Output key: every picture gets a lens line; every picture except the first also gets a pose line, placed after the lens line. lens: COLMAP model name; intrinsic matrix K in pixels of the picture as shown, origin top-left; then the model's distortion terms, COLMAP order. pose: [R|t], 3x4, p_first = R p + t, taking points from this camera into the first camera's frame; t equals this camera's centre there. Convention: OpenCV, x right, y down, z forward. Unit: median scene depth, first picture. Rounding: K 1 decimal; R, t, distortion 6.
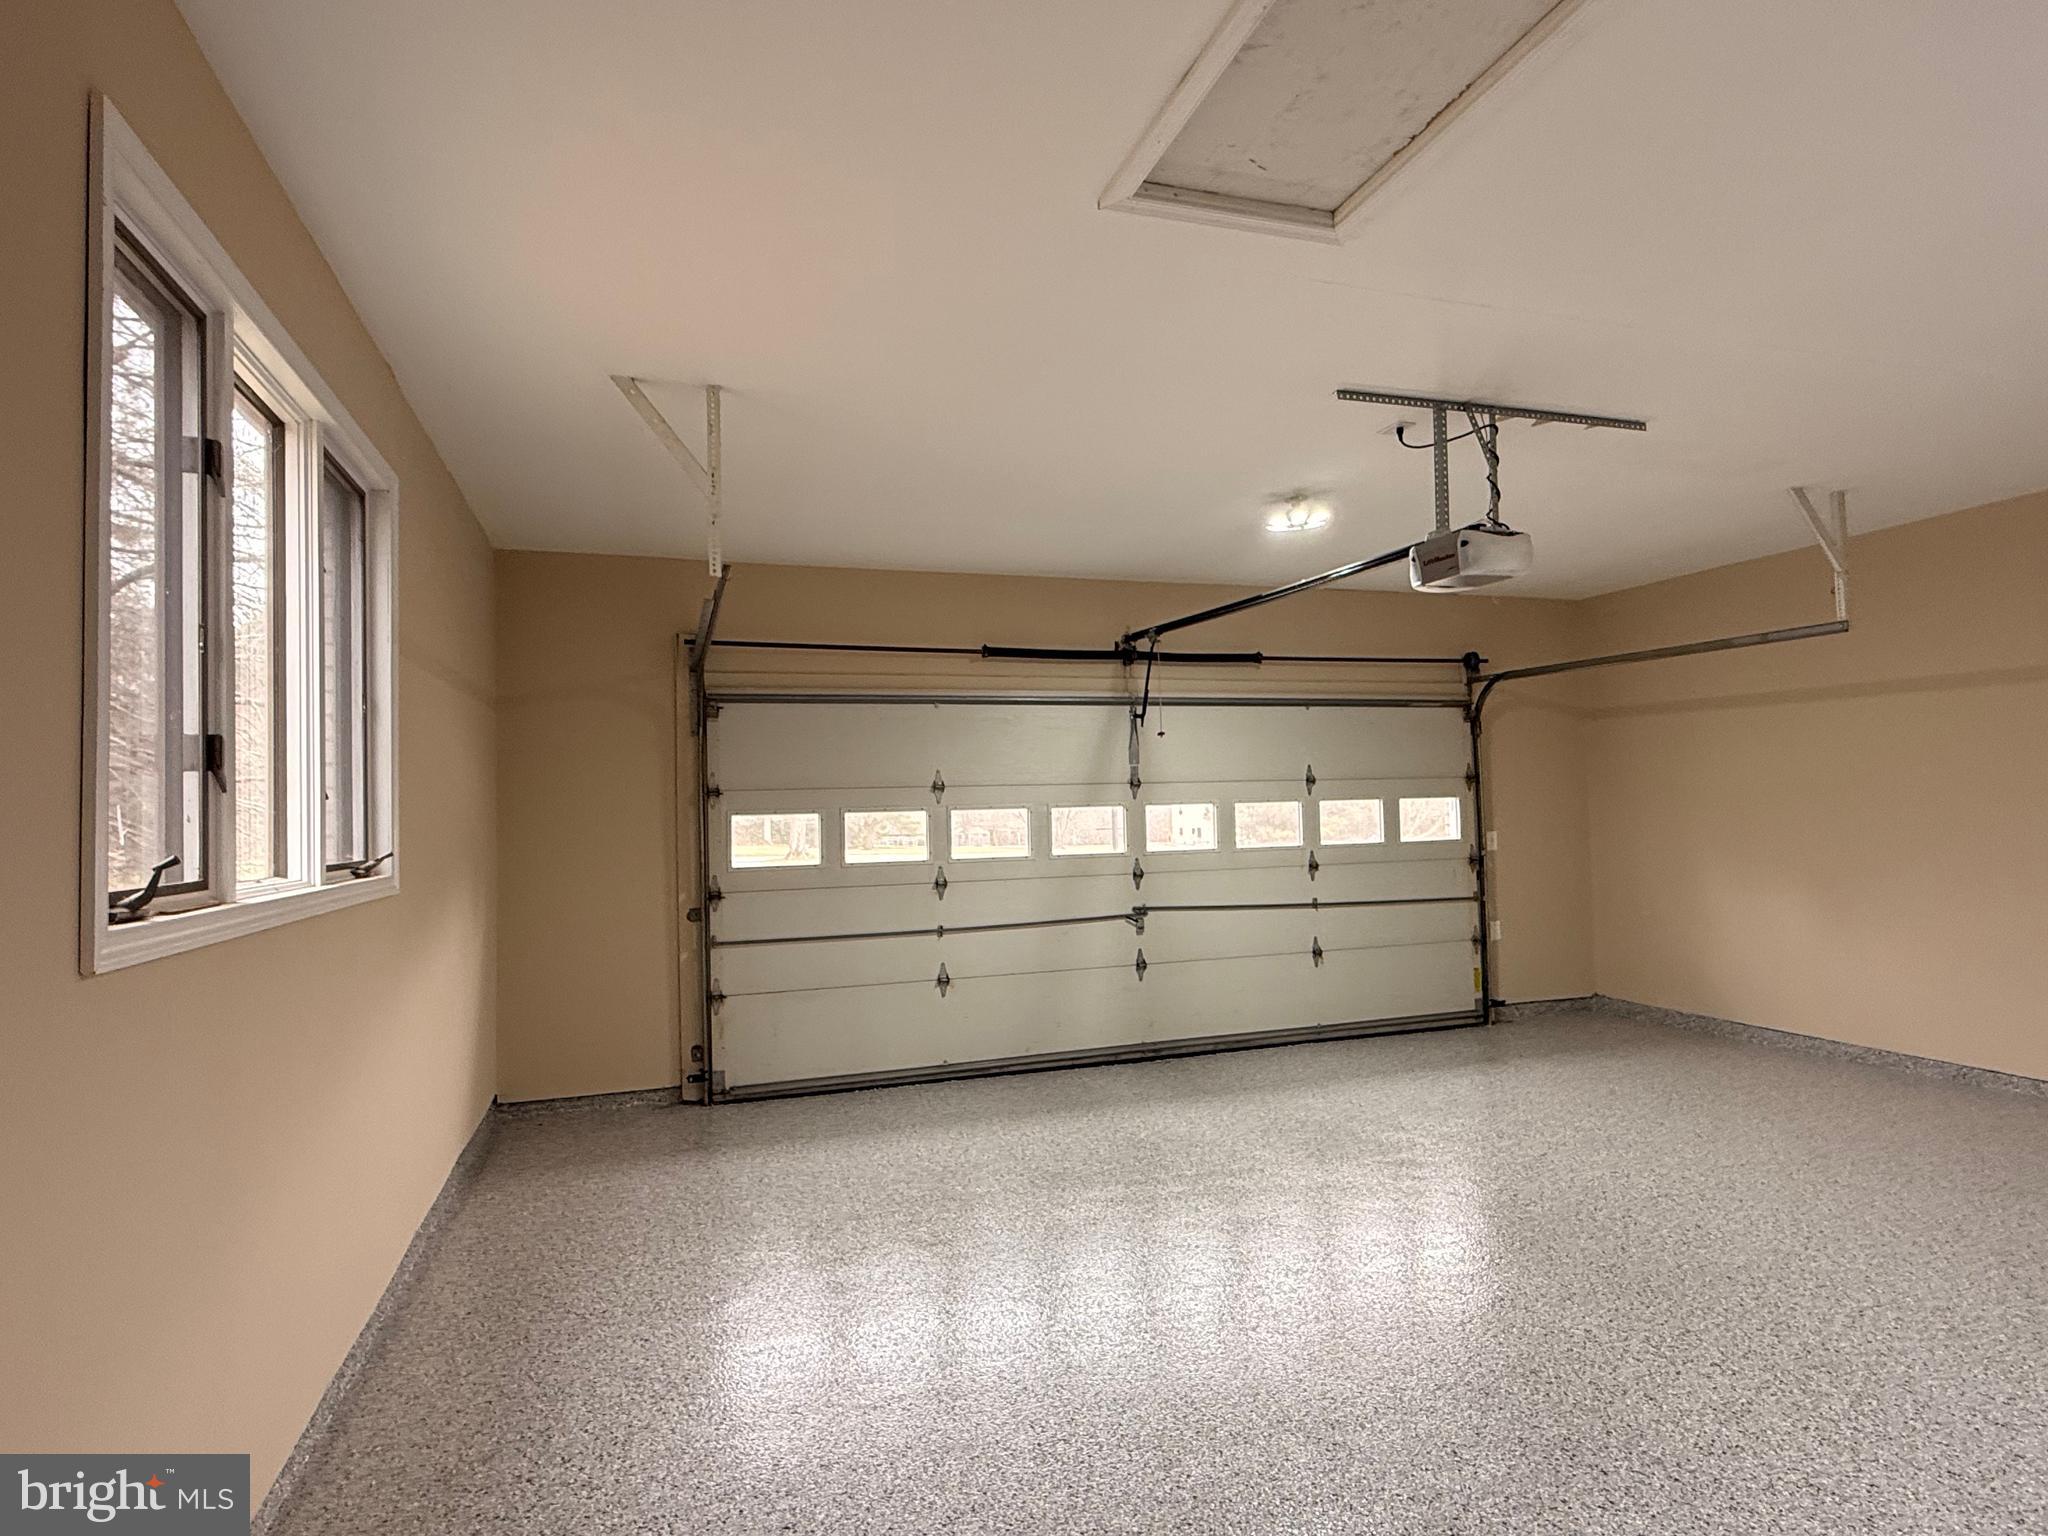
lens RADIAL K [[1111.8, 0, 1019.4], [0, 1111.8, 759.7], [0, 0, 1]] dist [0.002316, -0.002072]
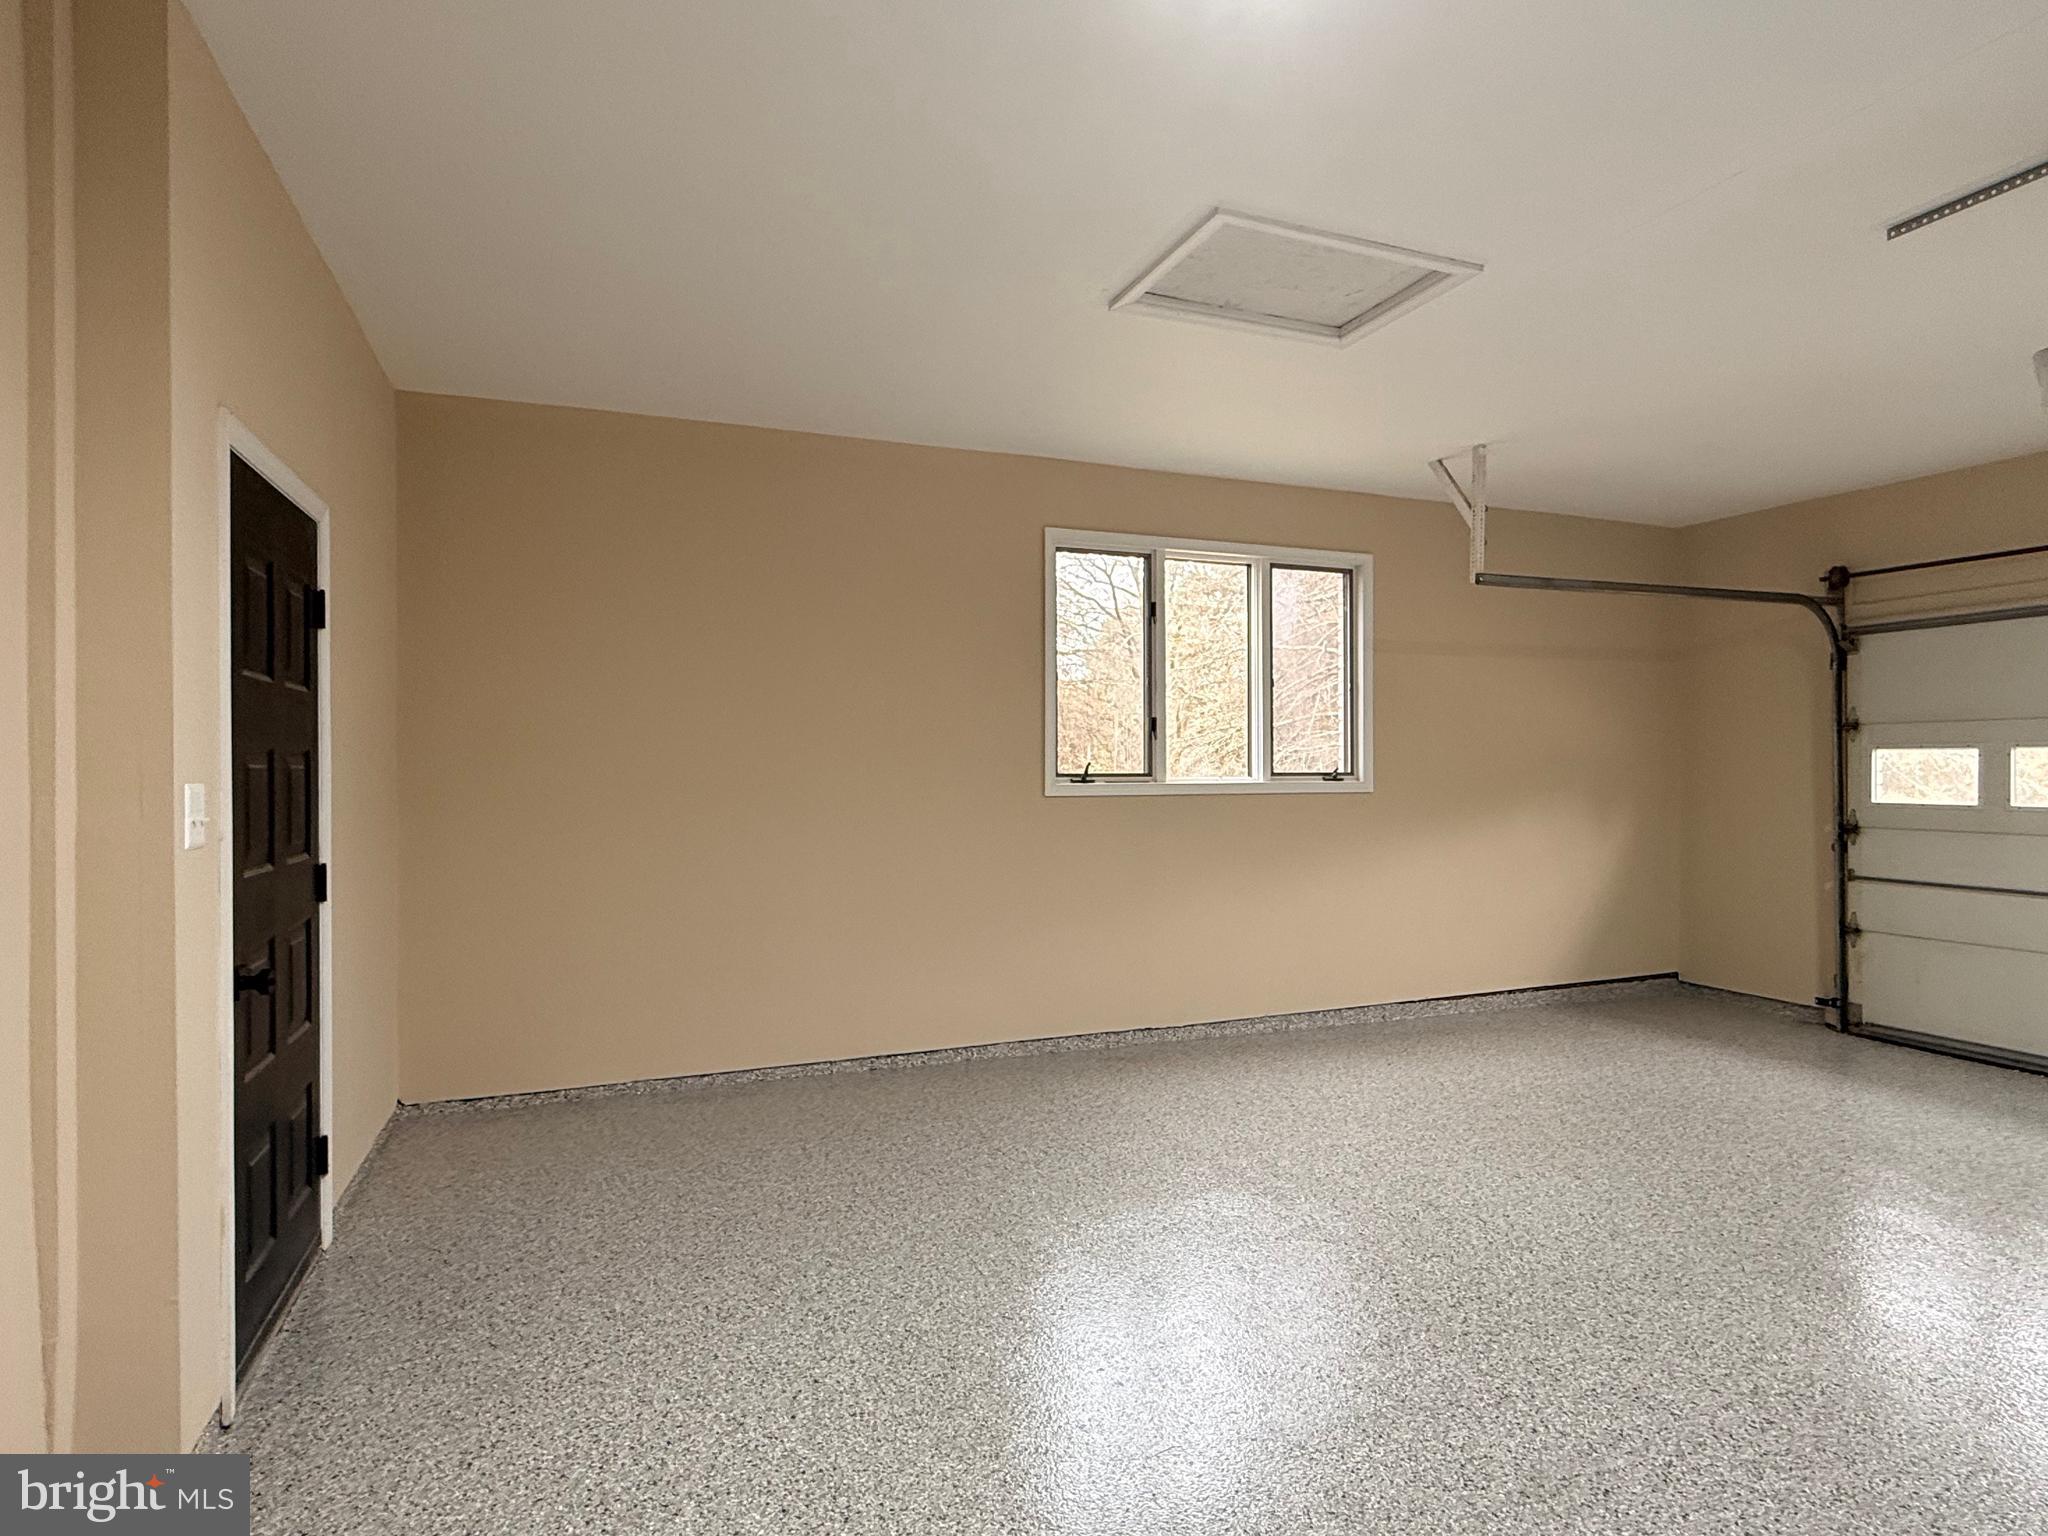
lens RADIAL K [[1111.8, 0, 1022.2], [0, 1111.8, 769.3], [0, 0, 1]] dist [0.002316, -0.002072]
pose [[0.059037, 0.029847, -0.997810, 0.679148], [0.047893, 0.998317, 0.032696, 0.000000], [0.997106, -0.049718, 0.057508, 0.200159]]
